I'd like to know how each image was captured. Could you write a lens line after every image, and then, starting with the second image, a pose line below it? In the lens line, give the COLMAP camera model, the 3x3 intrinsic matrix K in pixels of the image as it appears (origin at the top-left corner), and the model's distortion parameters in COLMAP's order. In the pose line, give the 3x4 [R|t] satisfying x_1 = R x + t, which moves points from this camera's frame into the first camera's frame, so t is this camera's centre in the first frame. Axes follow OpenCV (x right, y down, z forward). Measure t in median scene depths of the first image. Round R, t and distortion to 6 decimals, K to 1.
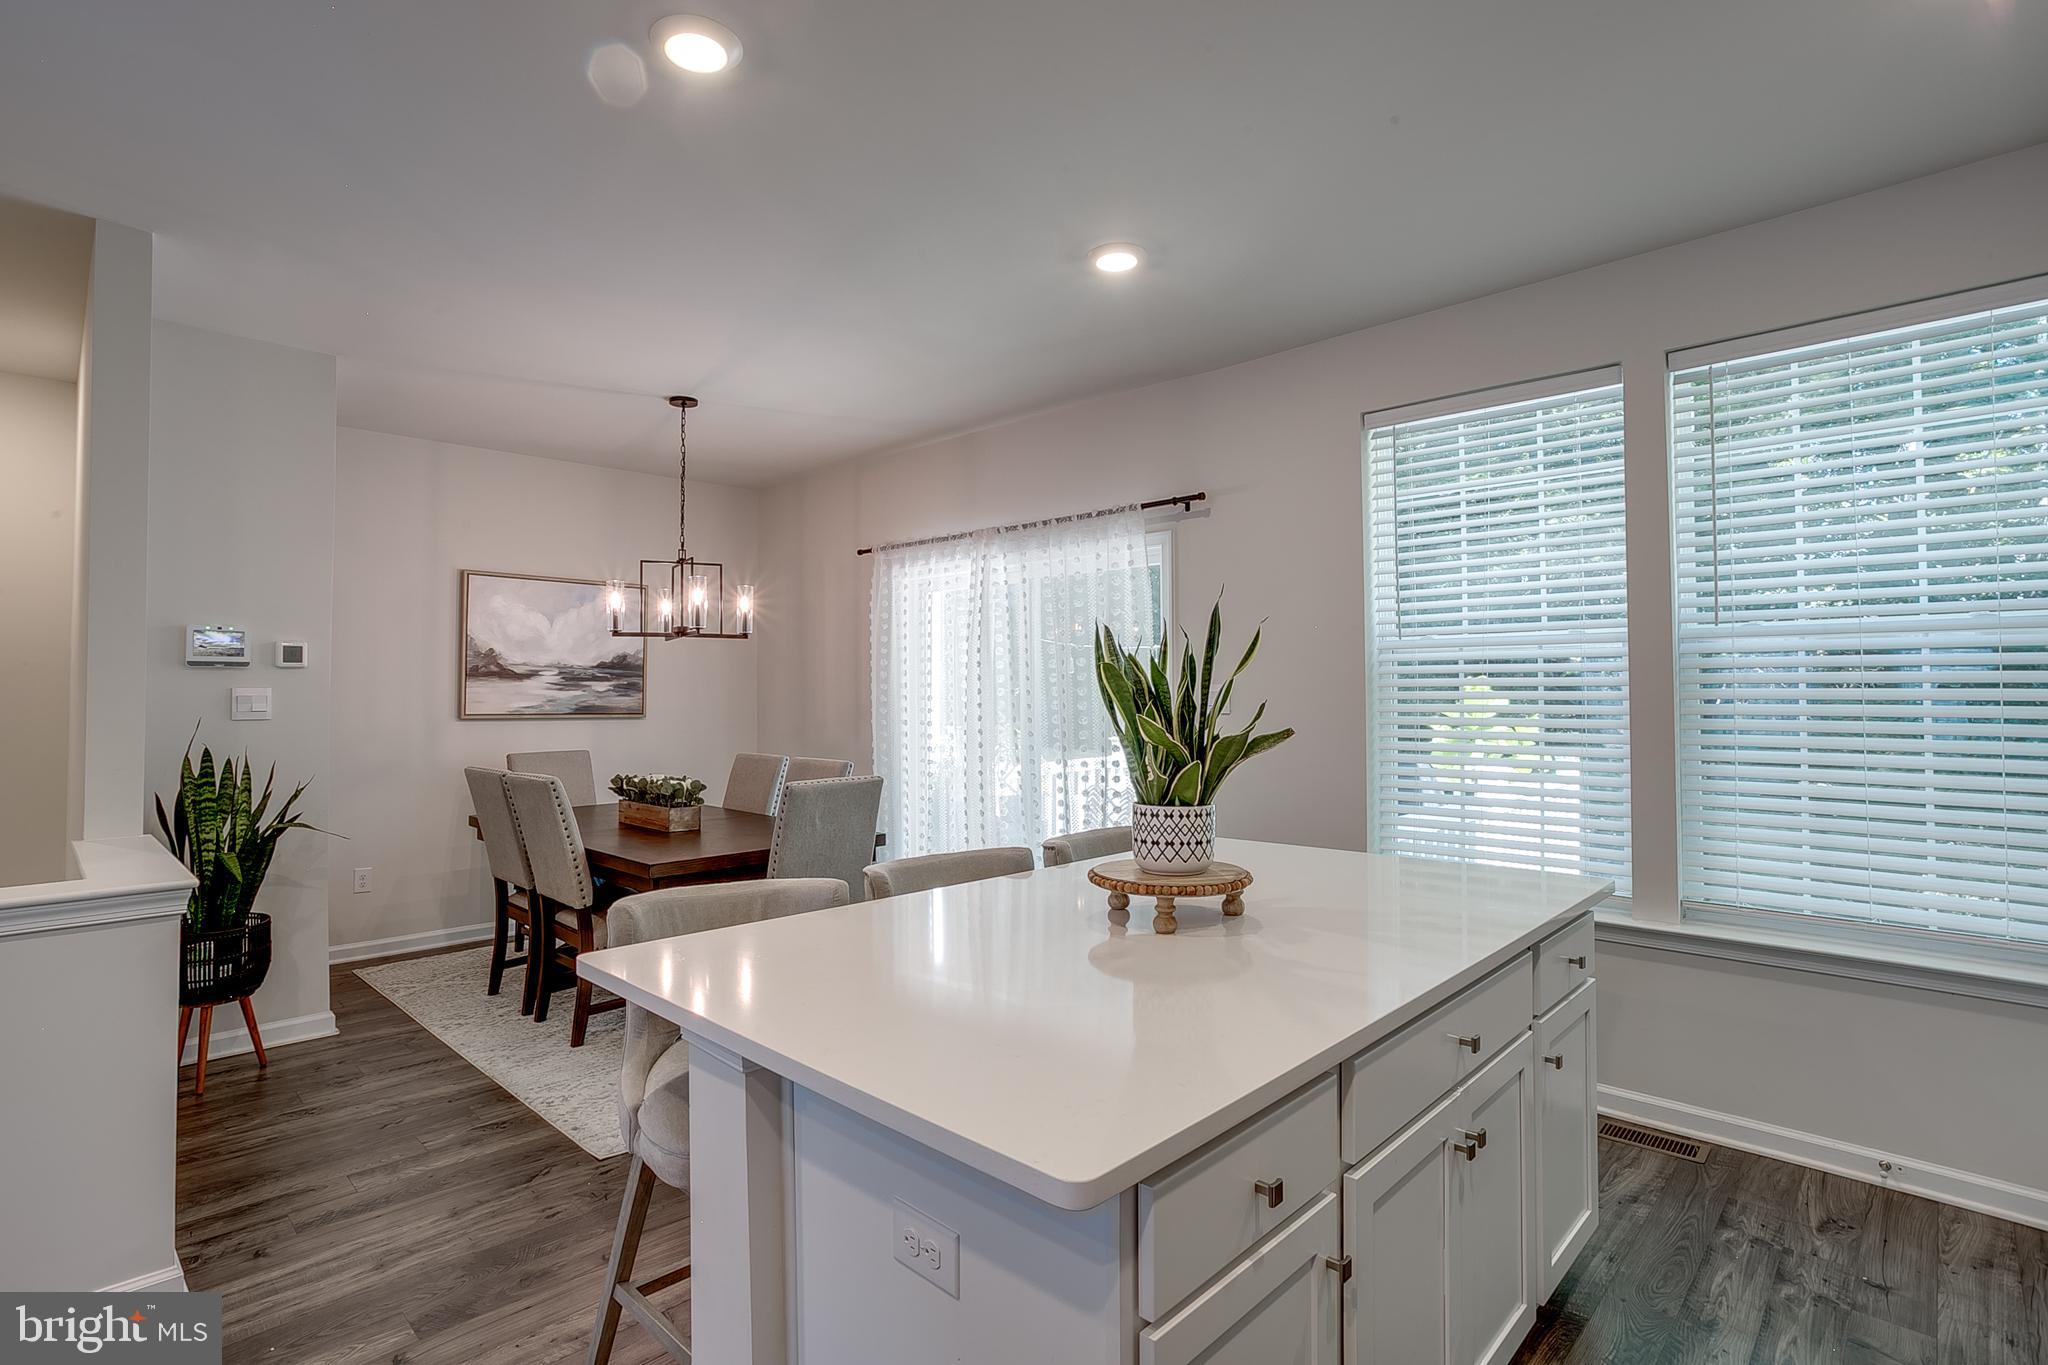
lens RADIAL K [[986.8, 0, 995.0], [0, 986.8, 670.4], [0, 0, 1]] dist [-0.068804, 0.035425]
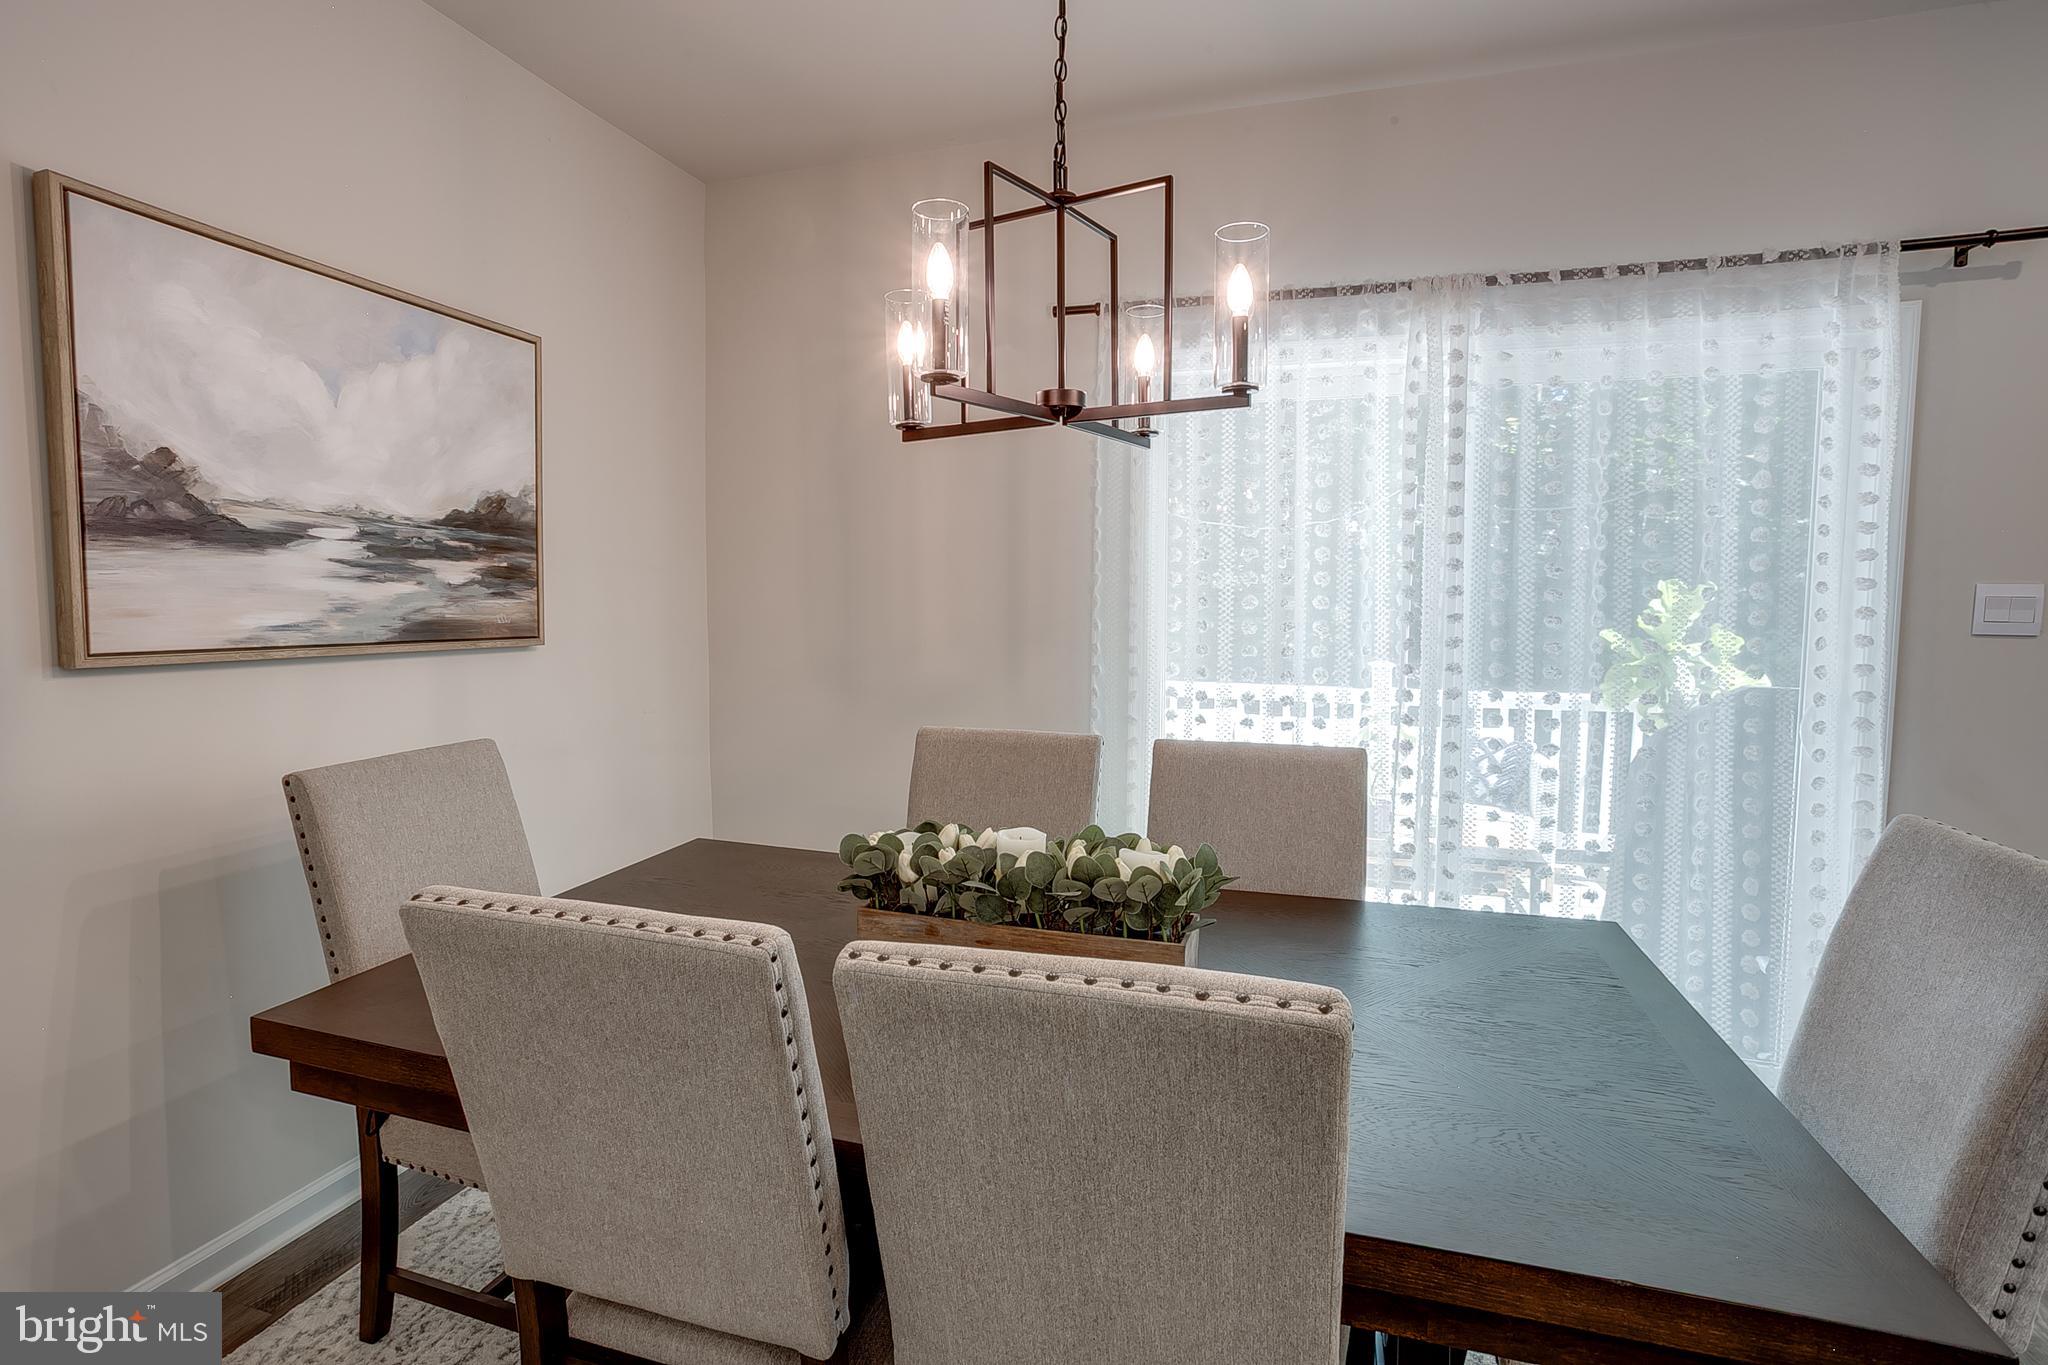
lens RADIAL K [[986.8, 0, 995.0], [0, 986.8, 670.4], [0, 0, 1]] dist [-0.068804, 0.035425]
pose [[0.897354, -0.025297, 0.440585, -0.406762], [-0.018335, 0.995357, 0.094493, 0.015926], [-0.440929, -0.092872, 0.892724, 0.578305]]
